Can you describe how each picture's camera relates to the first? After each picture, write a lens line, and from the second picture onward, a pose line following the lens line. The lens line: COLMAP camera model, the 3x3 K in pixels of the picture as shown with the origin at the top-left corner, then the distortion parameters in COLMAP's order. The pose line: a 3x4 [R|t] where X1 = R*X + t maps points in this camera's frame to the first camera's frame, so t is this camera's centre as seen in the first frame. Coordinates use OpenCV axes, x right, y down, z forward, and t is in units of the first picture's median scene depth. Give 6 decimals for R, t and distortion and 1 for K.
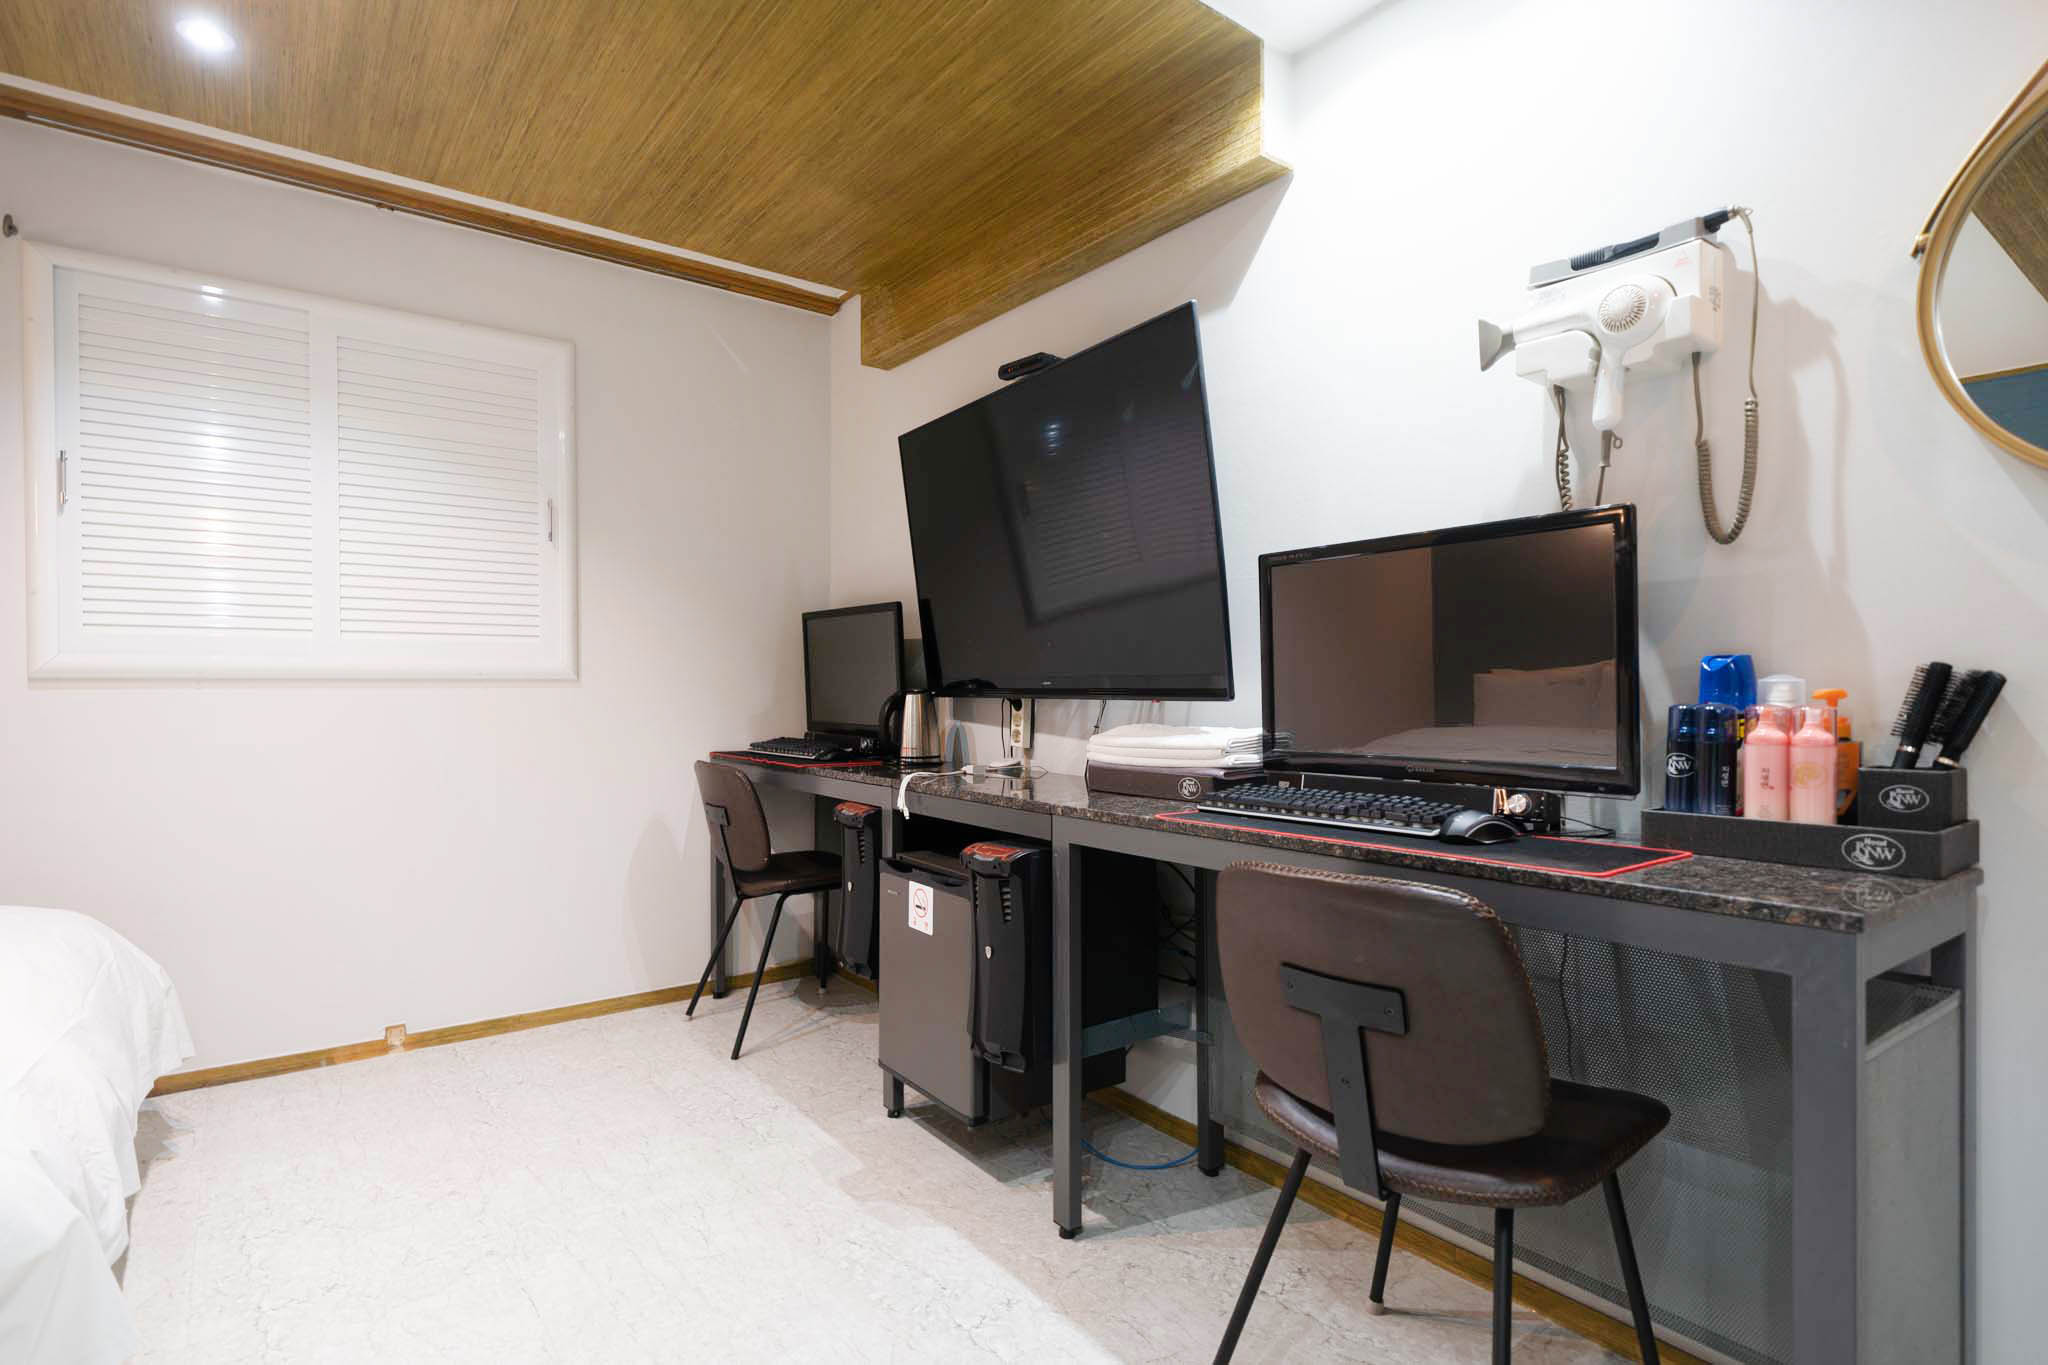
lens RADIAL K [[1041.8, 0, 1025.8], [0, 1041.8, 694.4], [0, 0, 1]] dist [0.001990, 0.000556]
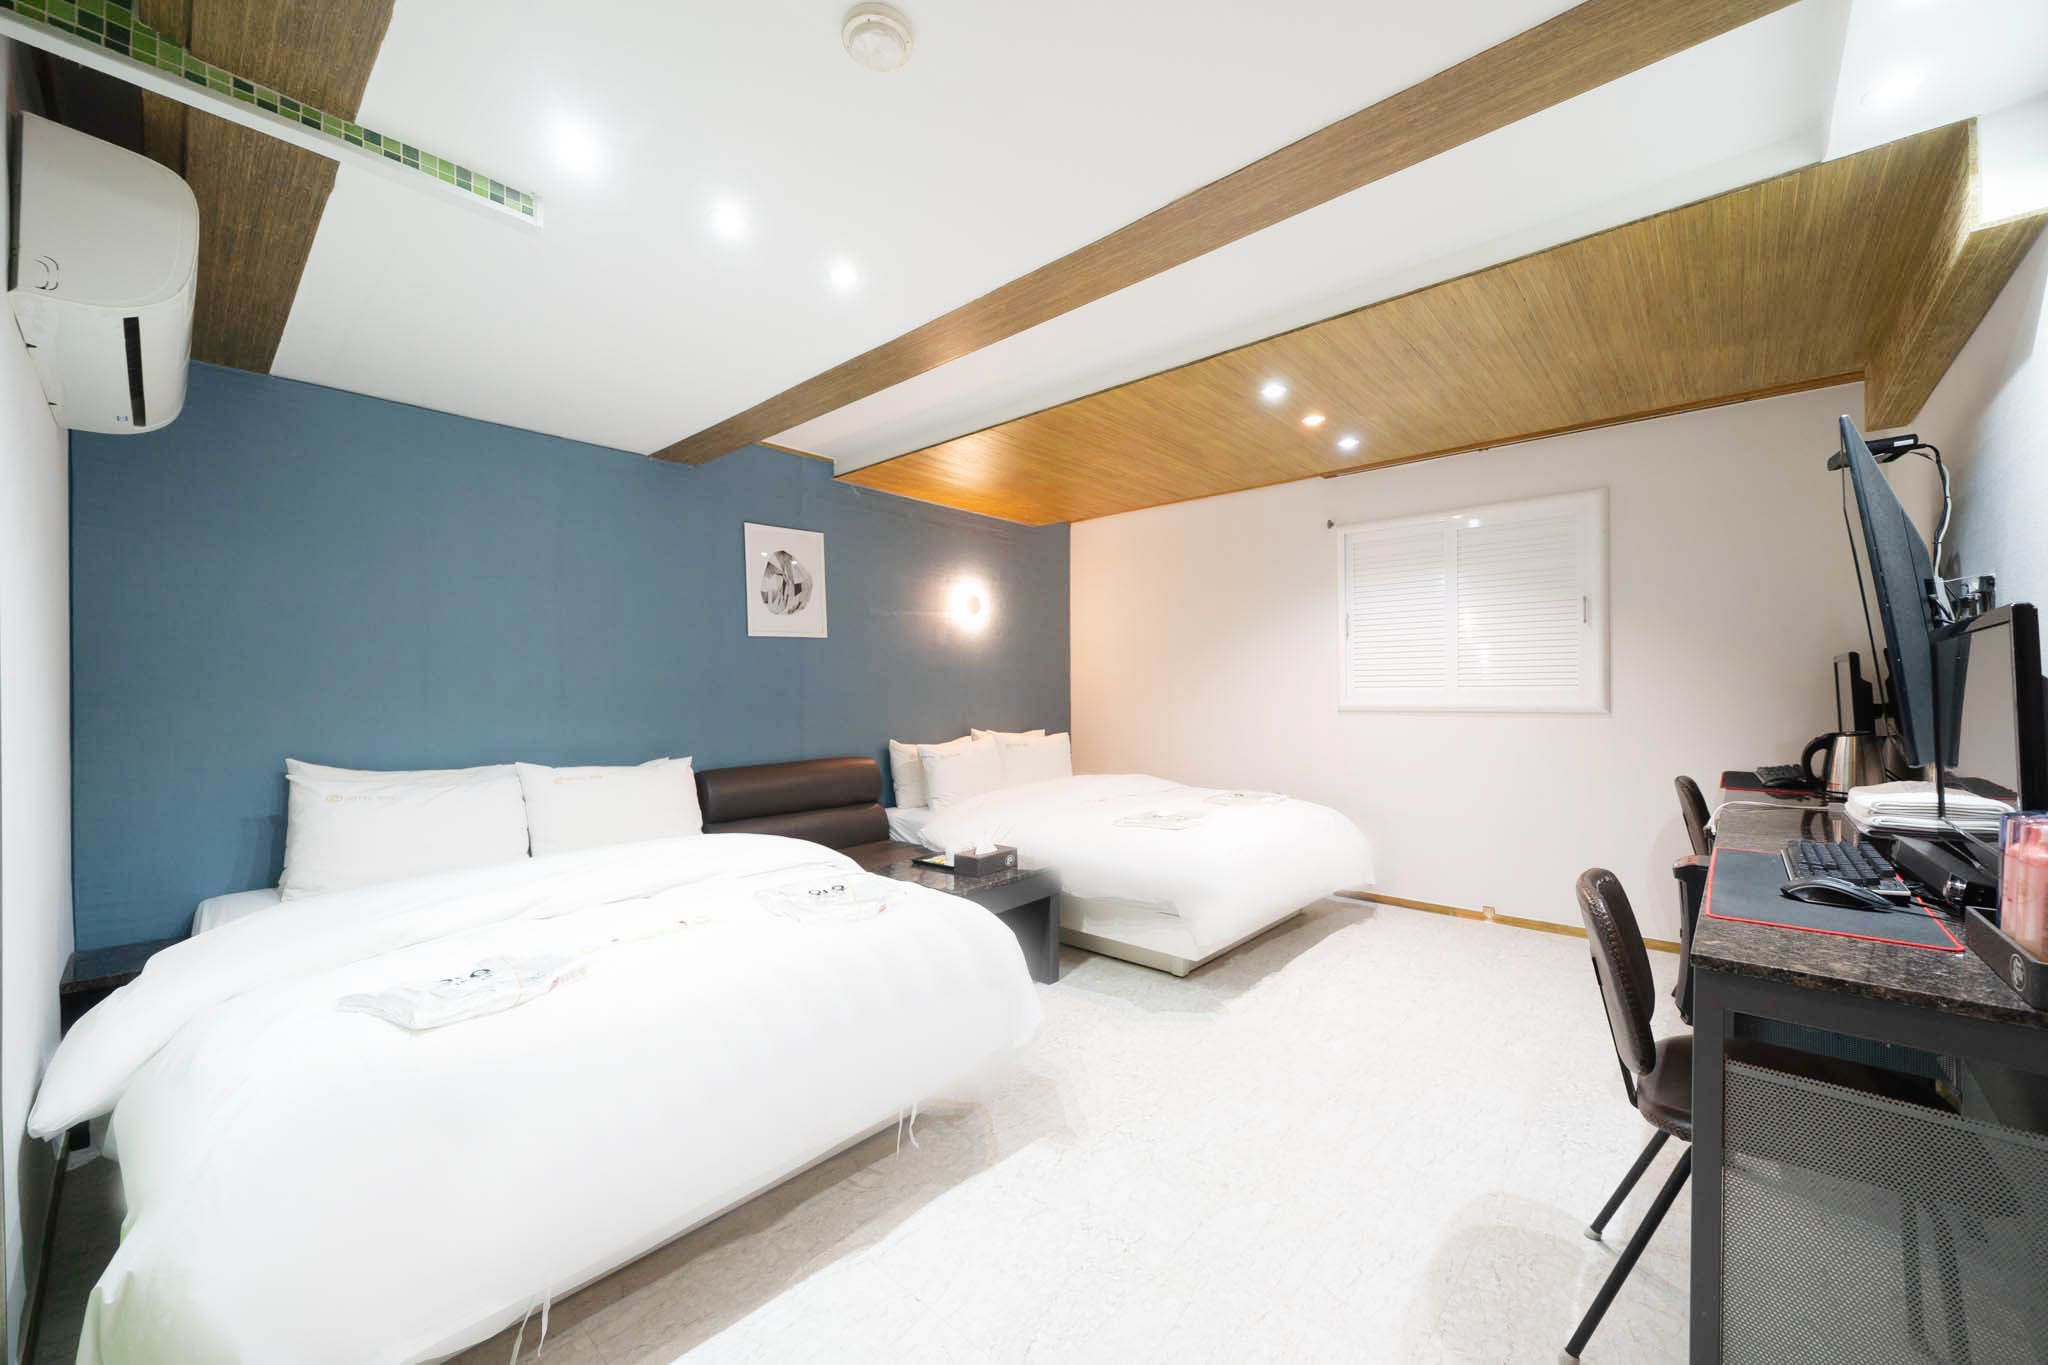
lens RADIAL K [[774.7, 0, 1024.0], [0, 774.7, 682.5], [0, 0, 1]] dist [-0.000177, 0.000043]
pose [[0.183202, -0.009681, -0.983028, 0.557124], [0.002775, 0.999953, -0.009330, -0.055867], [0.983071, -0.001018, 0.183220, -0.024072]]
